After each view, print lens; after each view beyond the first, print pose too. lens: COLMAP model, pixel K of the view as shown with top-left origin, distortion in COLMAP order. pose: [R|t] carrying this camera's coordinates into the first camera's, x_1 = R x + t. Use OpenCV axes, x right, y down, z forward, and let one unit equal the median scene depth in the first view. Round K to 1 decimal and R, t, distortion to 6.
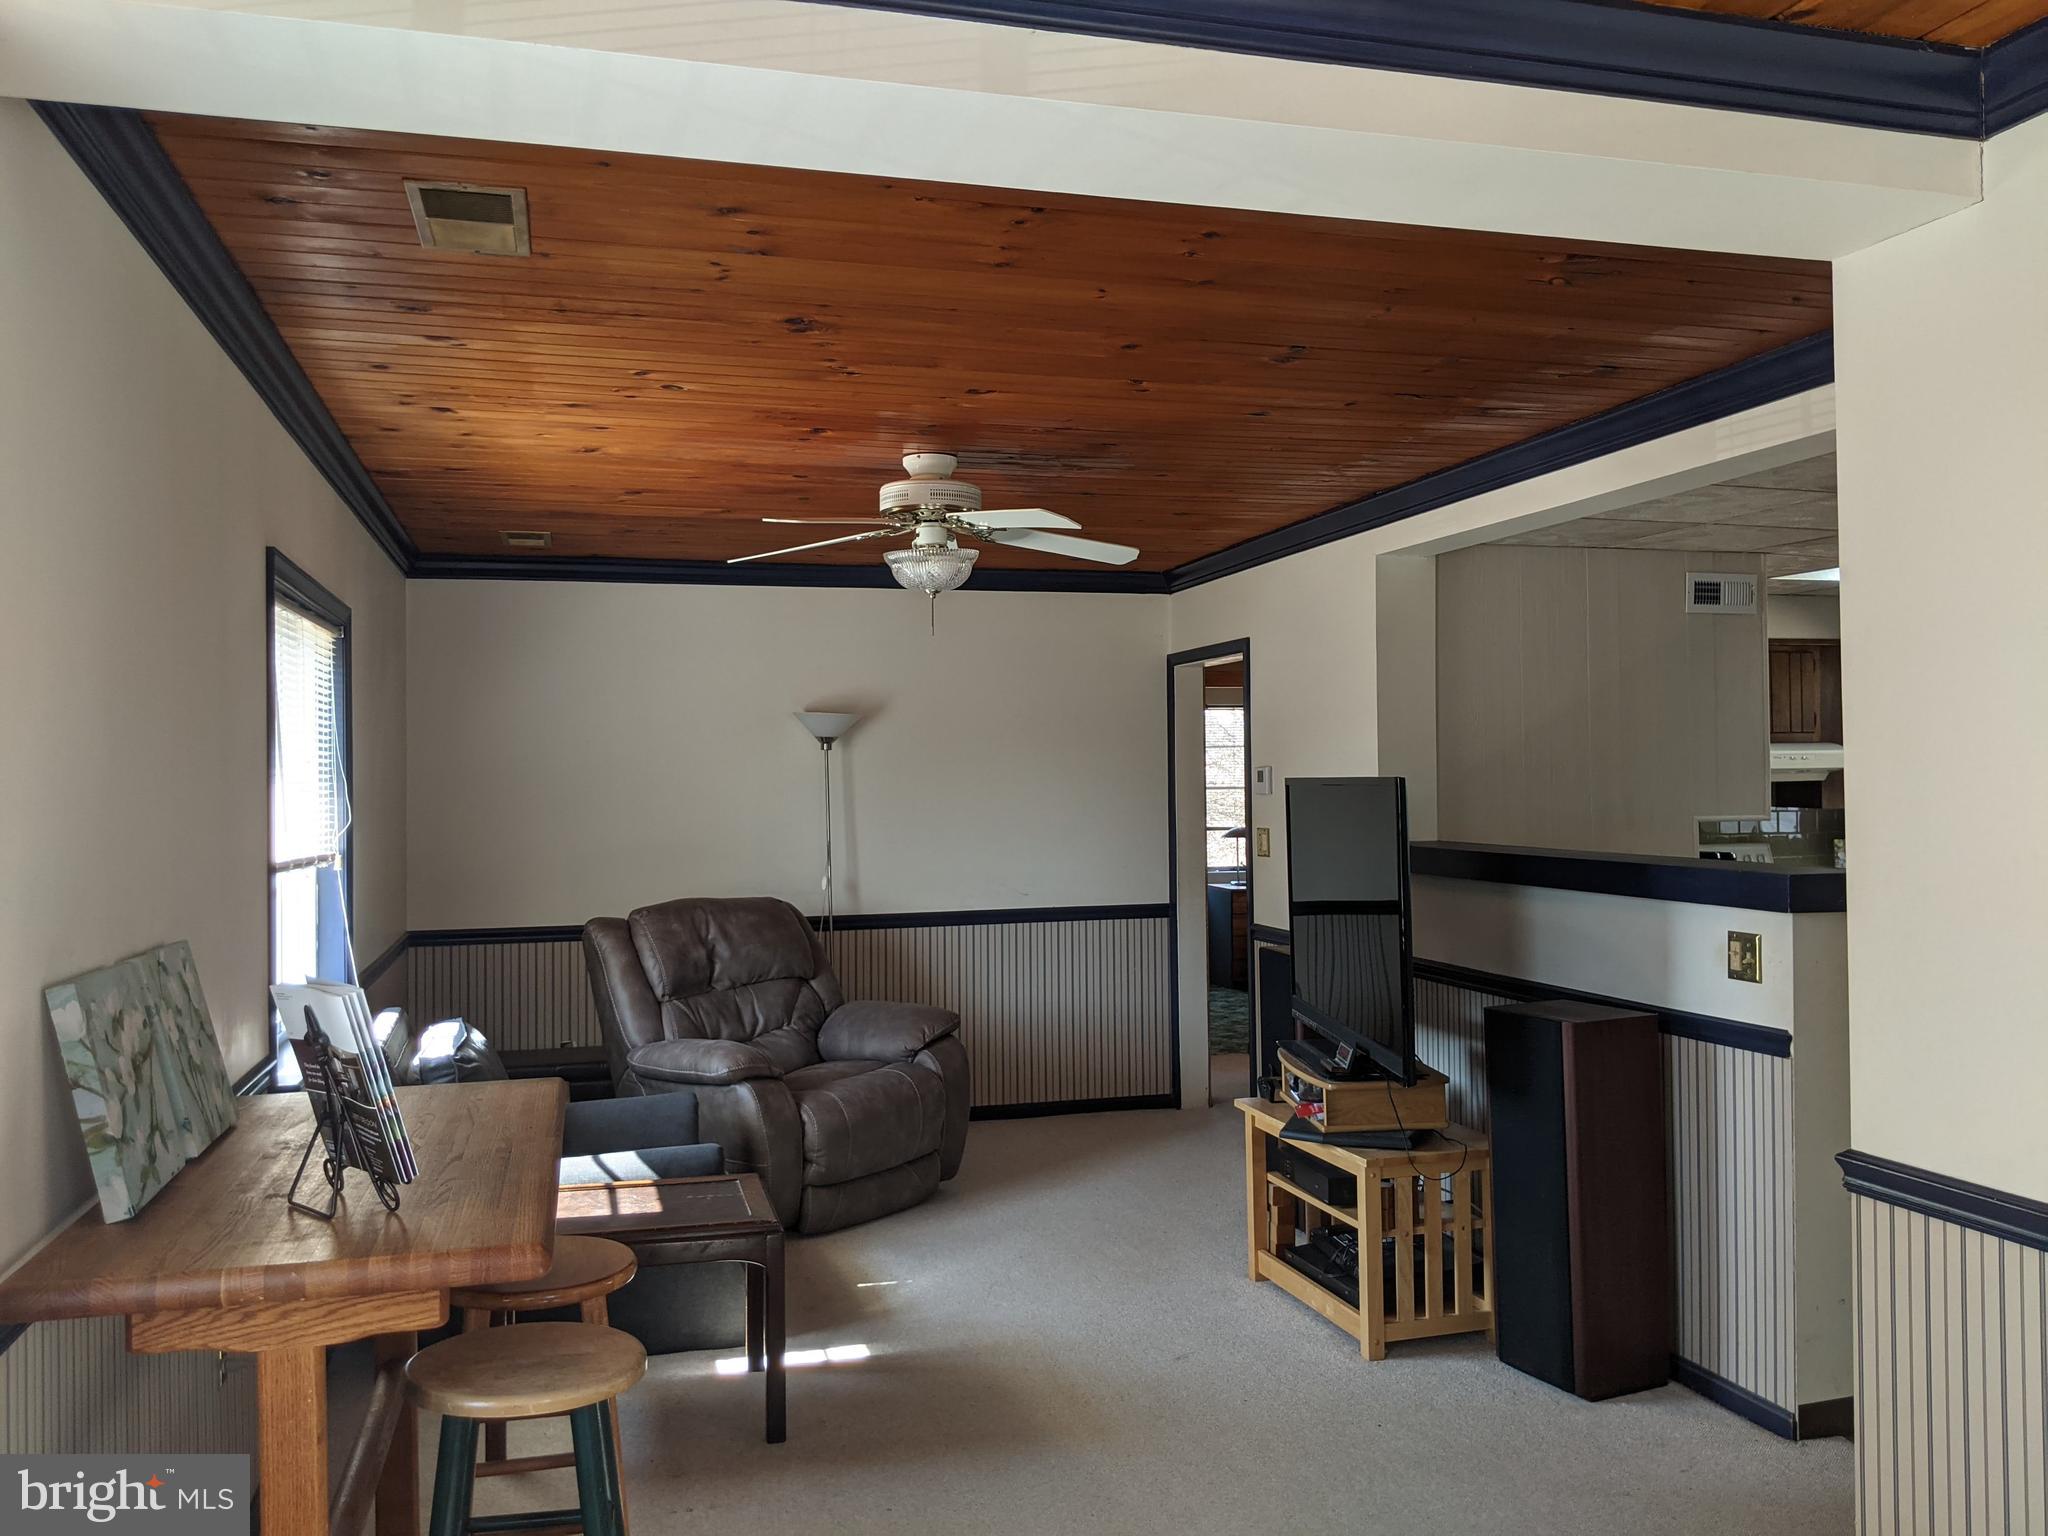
lens RADIAL K [[1698.3, 0, 1031.3], [0, 1698.3, 764.4], [0, 0, 1]] dist [0.049753, -0.074204]
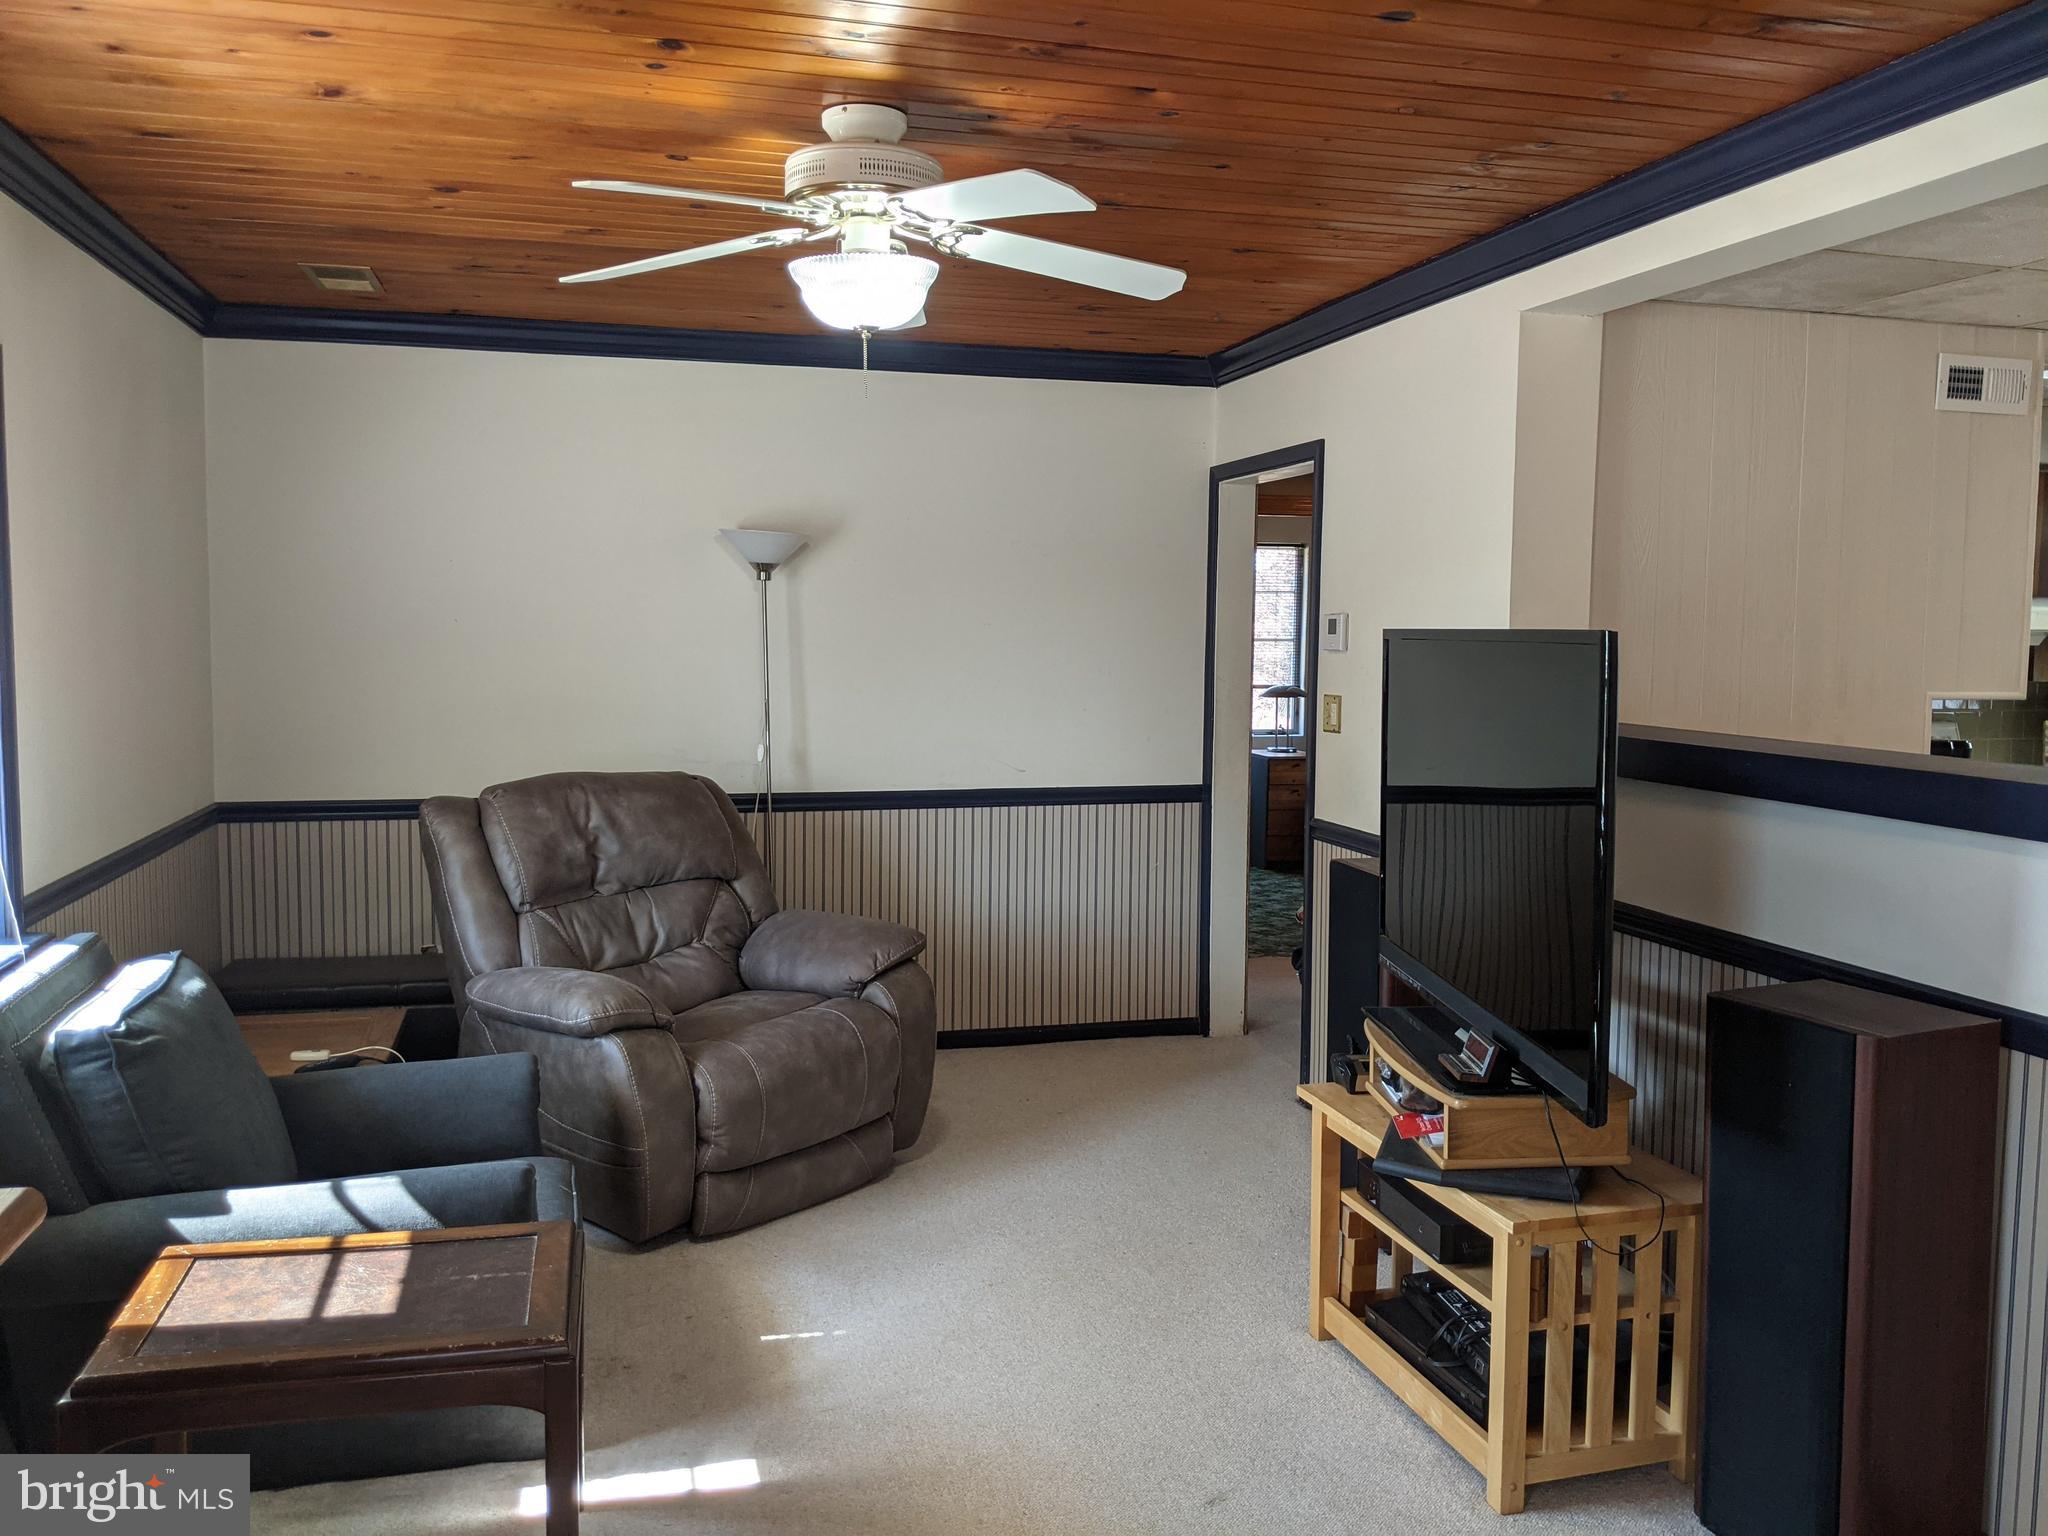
lens RADIAL K [[1698.3, 0, 1031.3], [0, 1698.3, 753.9], [0, 0, 1]] dist [0.049753, -0.074204]
pose [[0.999691, 0.022200, -0.011176, 0.013054], [-0.021183, 0.996235, 0.084061, 0.003412], [0.013000, -0.083798, 0.996398, 0.279484]]
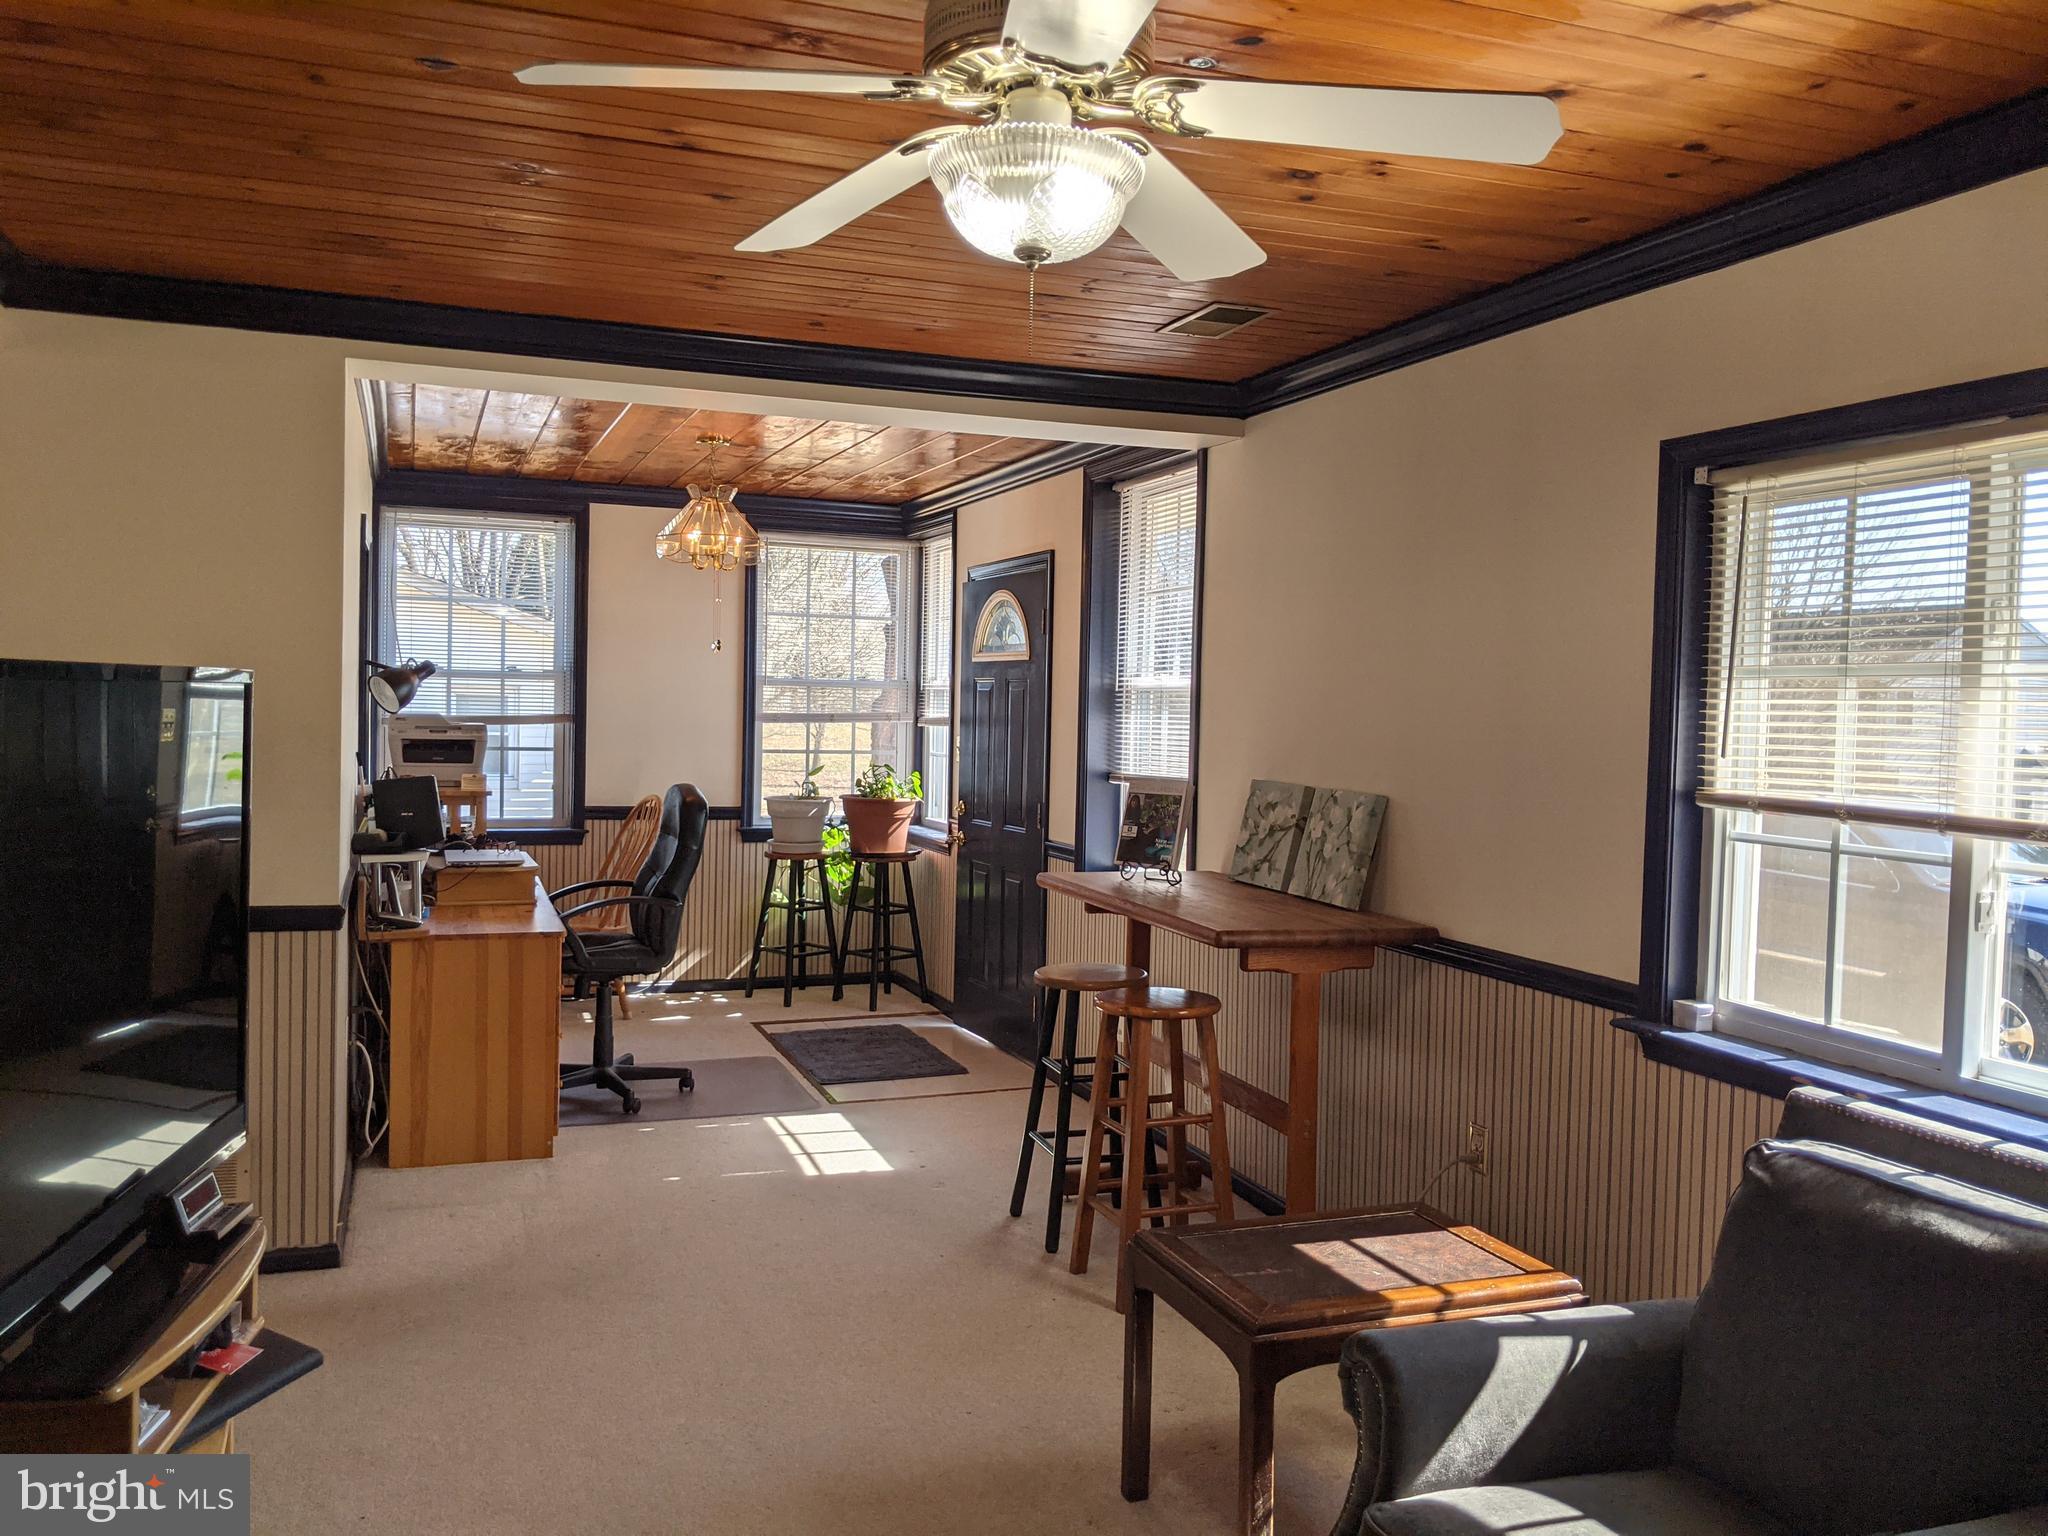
lens RADIAL K [[1698.3, 0, 1019.7], [0, 1698.3, 759.6], [0, 0, 1]] dist [0.049753, -0.074204]
pose [[-0.996925, -0.012214, -0.077401, -0.020226], [-0.014056, 0.999630, 0.023302, 0.019585], [0.077088, 0.024318, -0.996728, 1.197833]]
